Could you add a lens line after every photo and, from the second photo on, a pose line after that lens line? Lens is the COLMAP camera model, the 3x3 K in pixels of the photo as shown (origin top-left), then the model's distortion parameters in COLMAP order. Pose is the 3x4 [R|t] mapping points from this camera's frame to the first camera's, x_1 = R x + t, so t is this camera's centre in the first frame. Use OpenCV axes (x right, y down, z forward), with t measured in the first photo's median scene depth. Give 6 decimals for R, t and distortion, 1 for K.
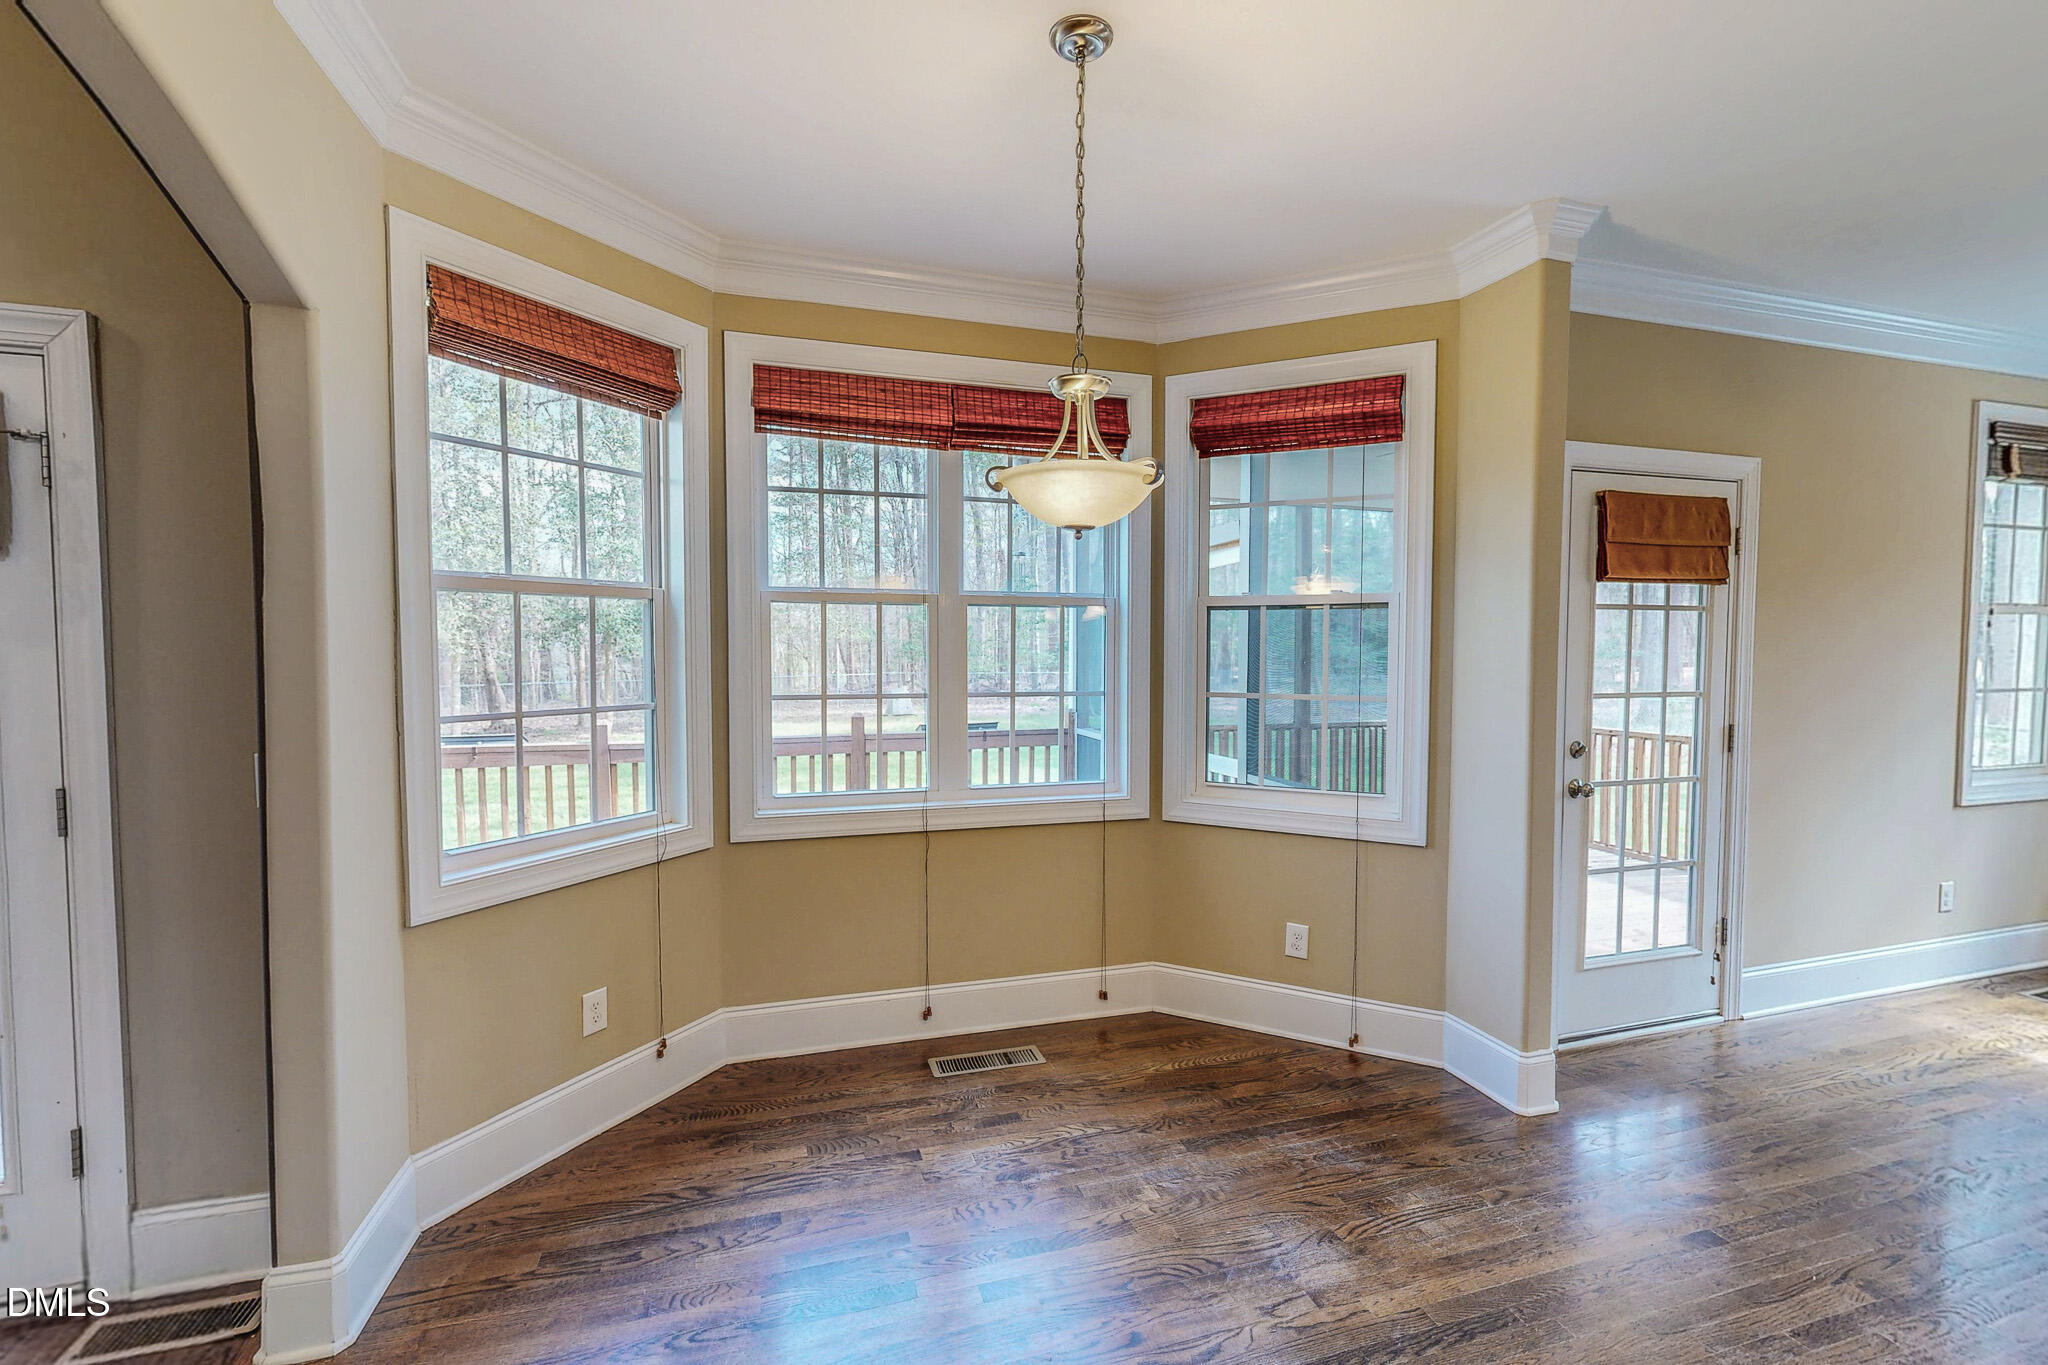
lens RADIAL K [[887.3, 0, 1021.3], [0, 887.3, 681.6], [0, 0, 1]] dist [-0.000496, 0.000081]
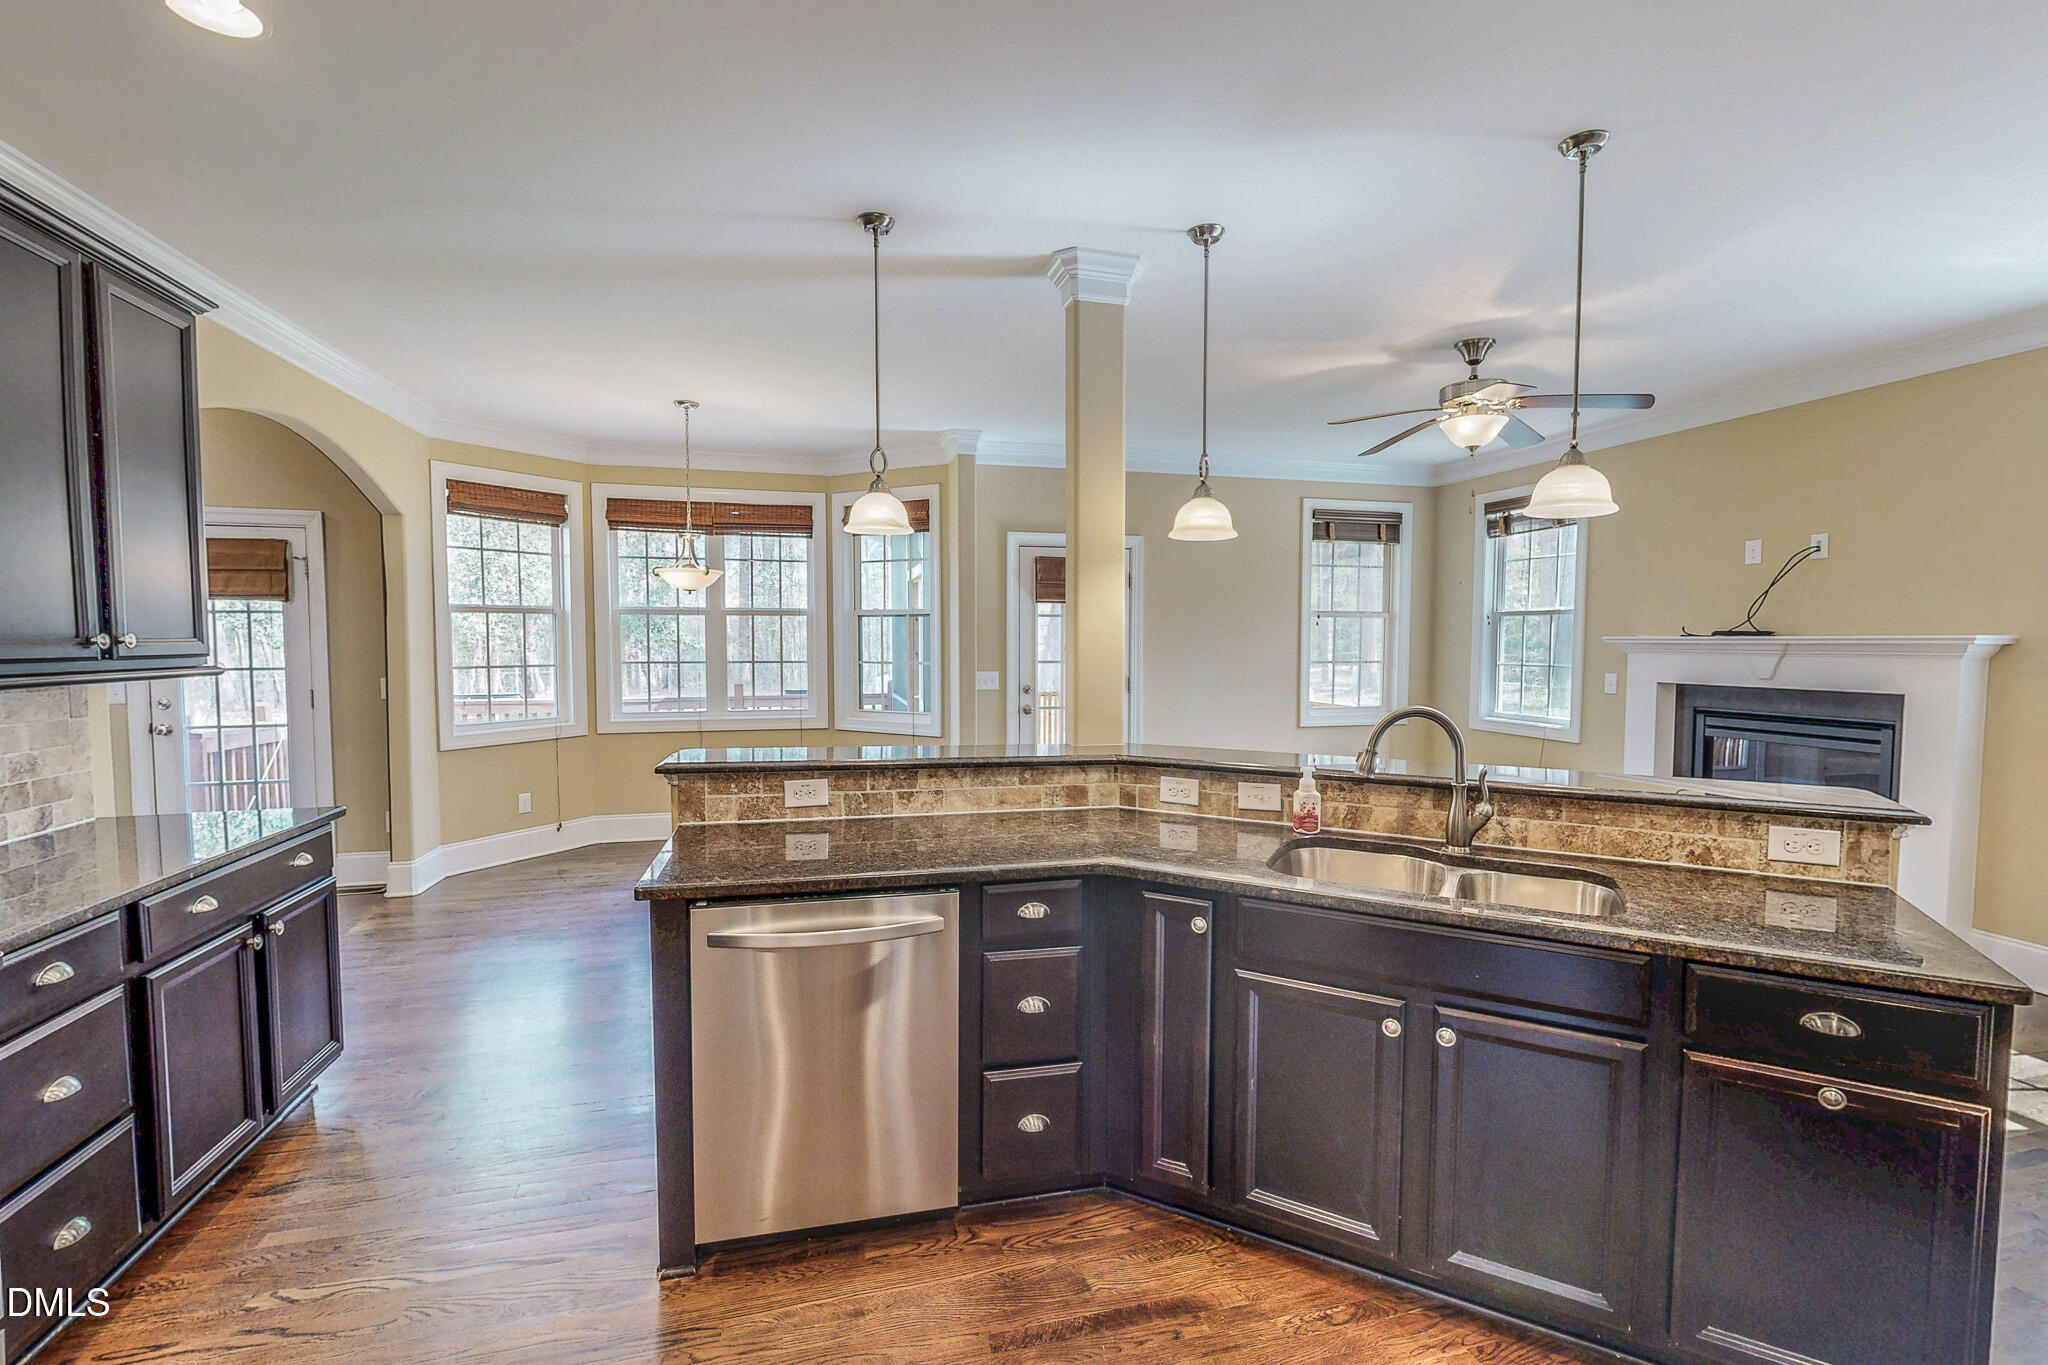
lens RADIAL K [[887.3, 0, 1026.9], [0, 887.3, 683.1], [0, 0, 1]] dist [-0.000496, 0.000081]
pose [[0.999045, 0.001803, -0.043667, 0.771134], [-0.001401, 0.999956, 0.009245, 0.048736], [0.043682, -0.009175, 0.999003, -1.023969]]
